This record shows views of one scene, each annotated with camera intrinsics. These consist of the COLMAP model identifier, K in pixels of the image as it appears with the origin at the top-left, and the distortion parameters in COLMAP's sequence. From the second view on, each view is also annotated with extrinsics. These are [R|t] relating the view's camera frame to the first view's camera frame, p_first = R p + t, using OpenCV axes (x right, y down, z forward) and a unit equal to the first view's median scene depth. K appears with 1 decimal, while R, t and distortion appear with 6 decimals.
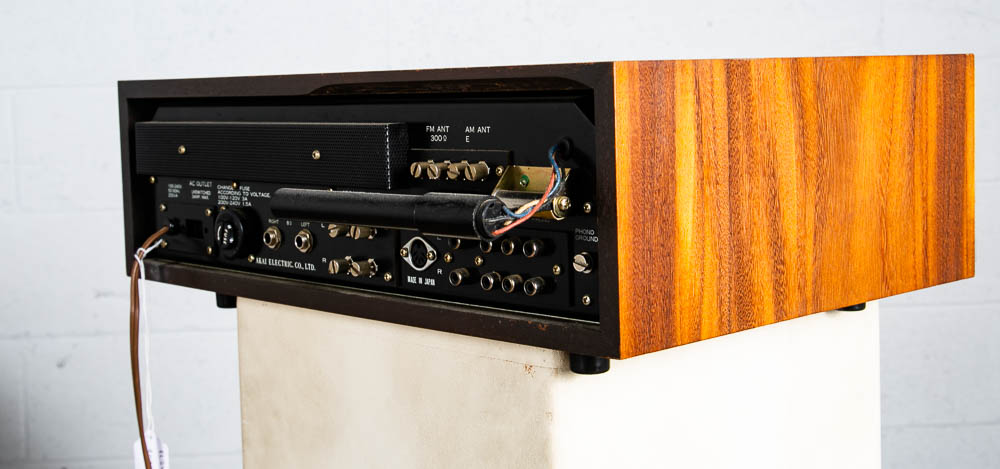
lens RADIAL K [[1392.4, 0, 509.0], [0, 1392.4, 194.7], [0, 0, 1]] dist [0.087769, 0.000000]
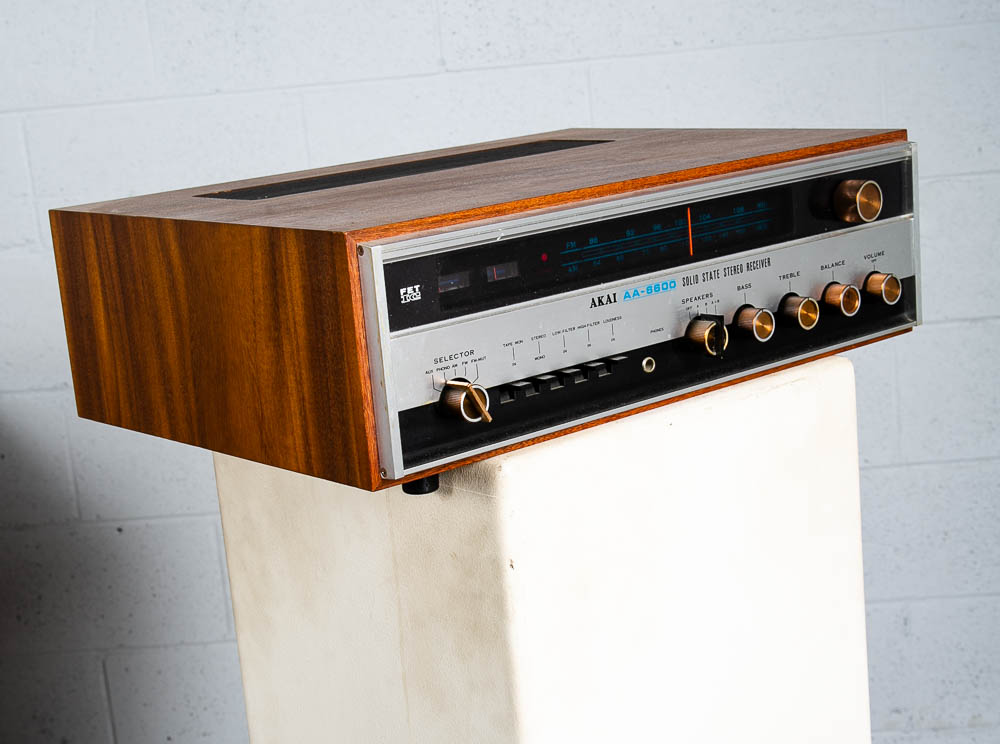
lens RADIAL K [[1803.8, 0, 498.5], [0, 1803.8, 419.1], [0, 0, 1]] dist [0.052785, 0.000000]
pose [[-0.057346, 0.266137, -0.962228, 1.561809], [0.009693, 0.963917, 0.266027, -0.312936], [0.998307, 0.005928, -0.057856, 1.302671]]
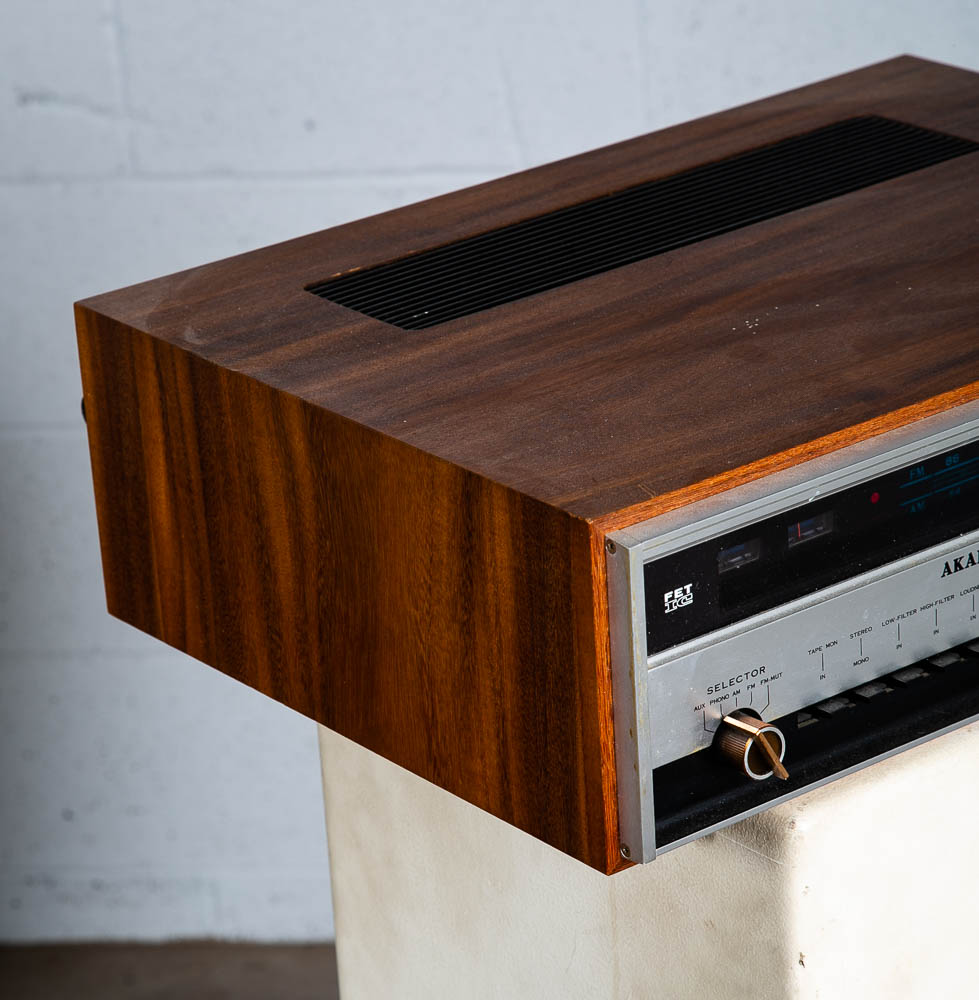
lens RADIAL K [[3772.0, 0, 486.0], [0, 3772.0, 628.5], [0, 0, 1]] dist [0.504604, 0.000000]
pose [[-0.099165, 0.440231, -0.892392, 1.916706], [-0.017048, 0.895929, 0.443870, -0.823840], [0.994925, 0.059230, -0.081340, 1.224493]]
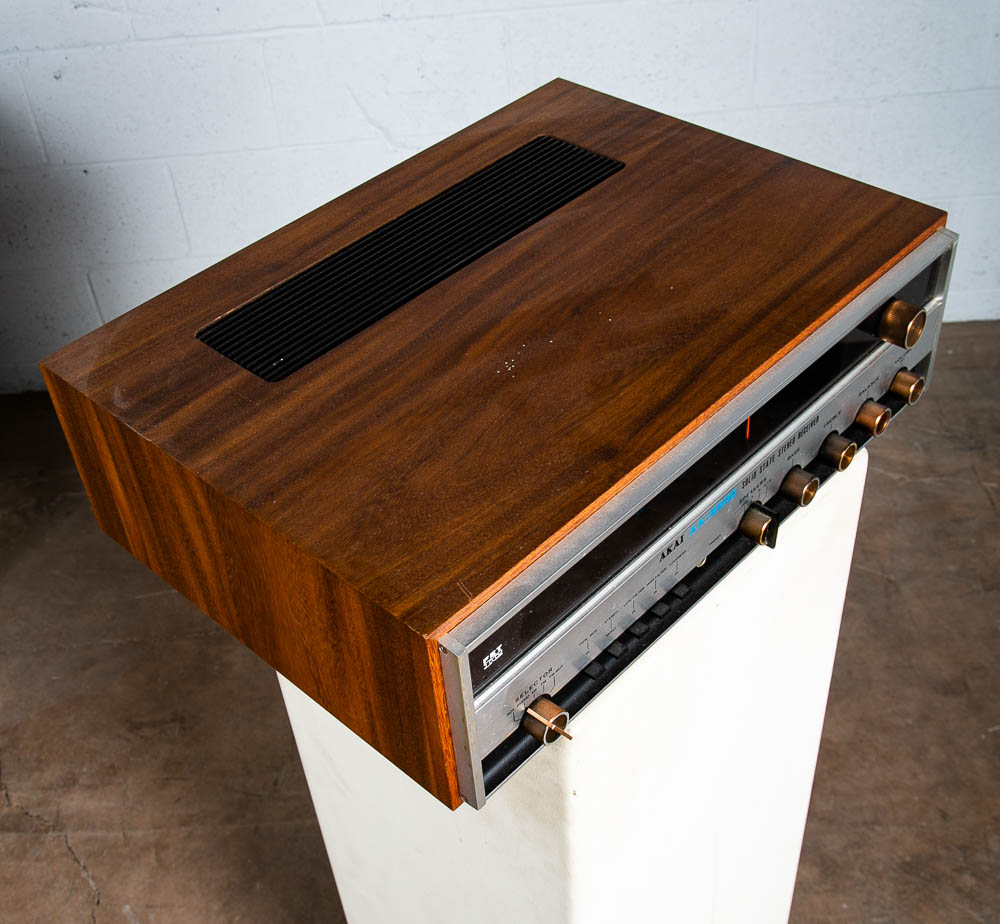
lens RADIAL K [[1286.4, 0, 494.7], [0, 1286.4, 490.2], [0, 0, 1]] dist [-0.034675, 0.000000]
pose [[0.046020, 0.694204, -0.718306, 0.855030], [-0.014047, 0.719446, 0.694406, -0.697183], [0.998842, -0.021867, 0.042860, 1.139566]]
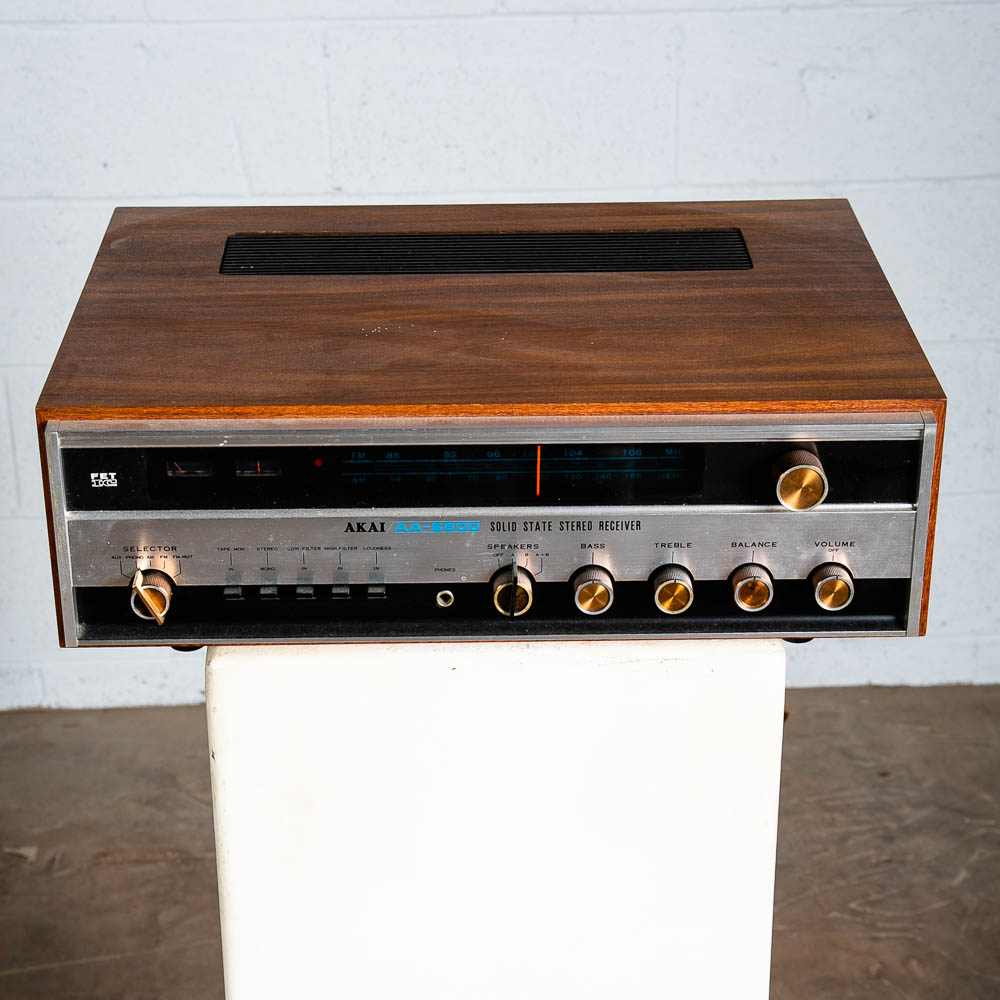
lens RADIAL K [[2484.5, 0, 497.8], [0, 2484.5, 509.2], [0, 0, 1]] dist [0.030360, 0.000000]
pose [[-0.680448, 0.340280, -0.649000, 1.262535], [-0.031645, 0.871177, 0.489949, -0.875979], [0.732113, 0.353922, -0.582022, 2.342254]]
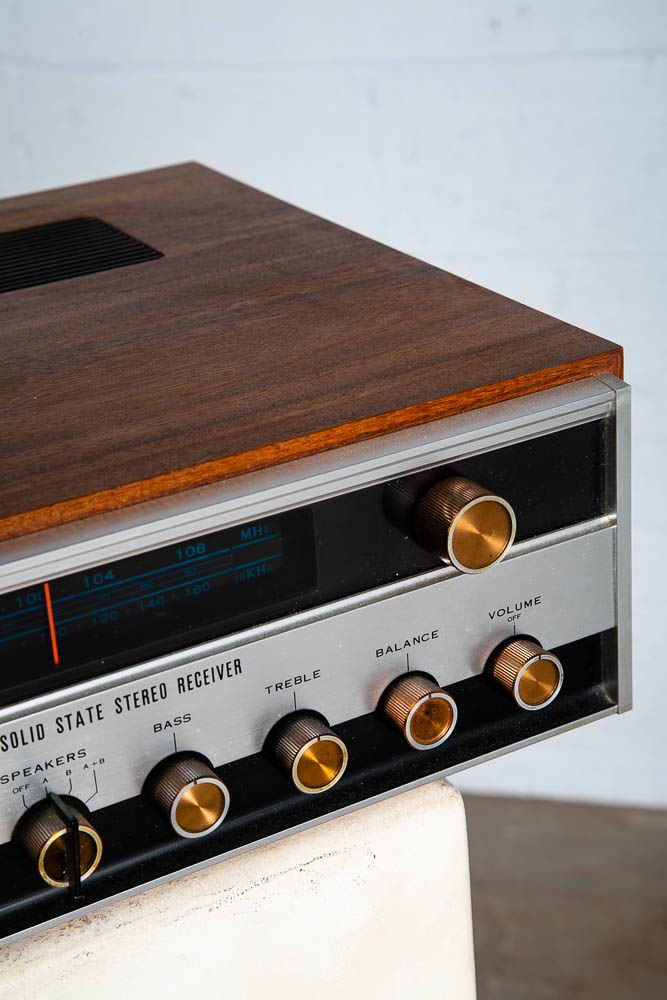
lens RADIAL K [[1861.6, 0, 330.5], [0, 1861.6, 497.5], [0, 0, 1]] dist [0.181313, 0.000000]
pose [[-0.249136, 0.443822, -0.860786, 0.715940], [-0.001050, 0.888688, 0.458512, -0.449620], [0.968468, 0.115136, -0.220938, 1.630198]]
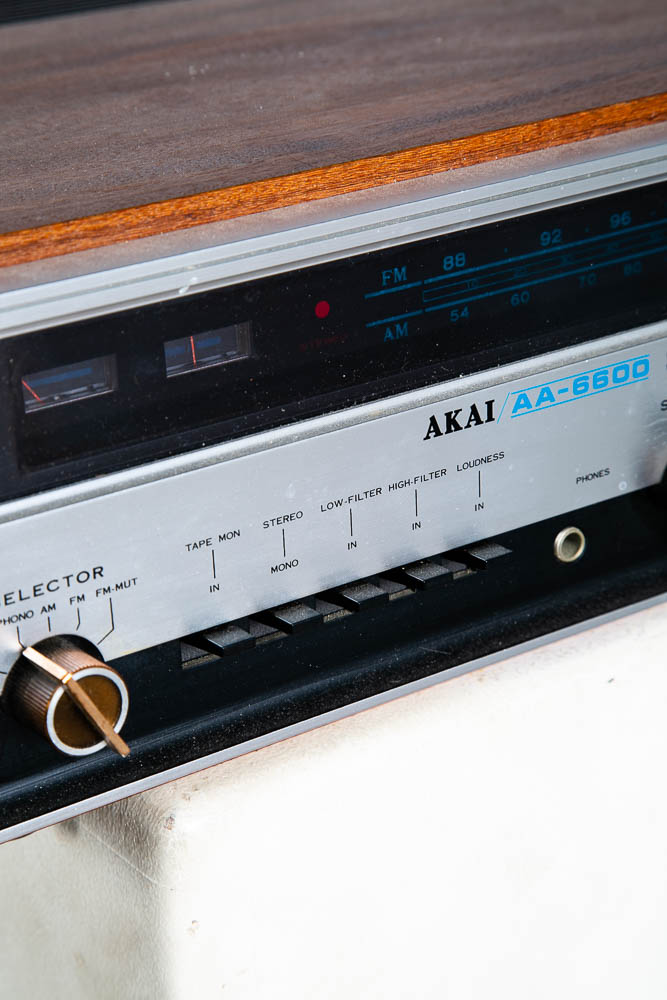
lens RADIAL K [[2325.6, 0, 326.9], [0, 2325.6, 497.5], [0, 0, 1]] dist [0.301826, 0.000000]
pose [[-0.161042, 0.410441, -0.897554, 0.901897], [-0.030849, 0.906887, 0.420244, -0.319367], [0.986465, 0.095365, -0.133385, 1.360354]]
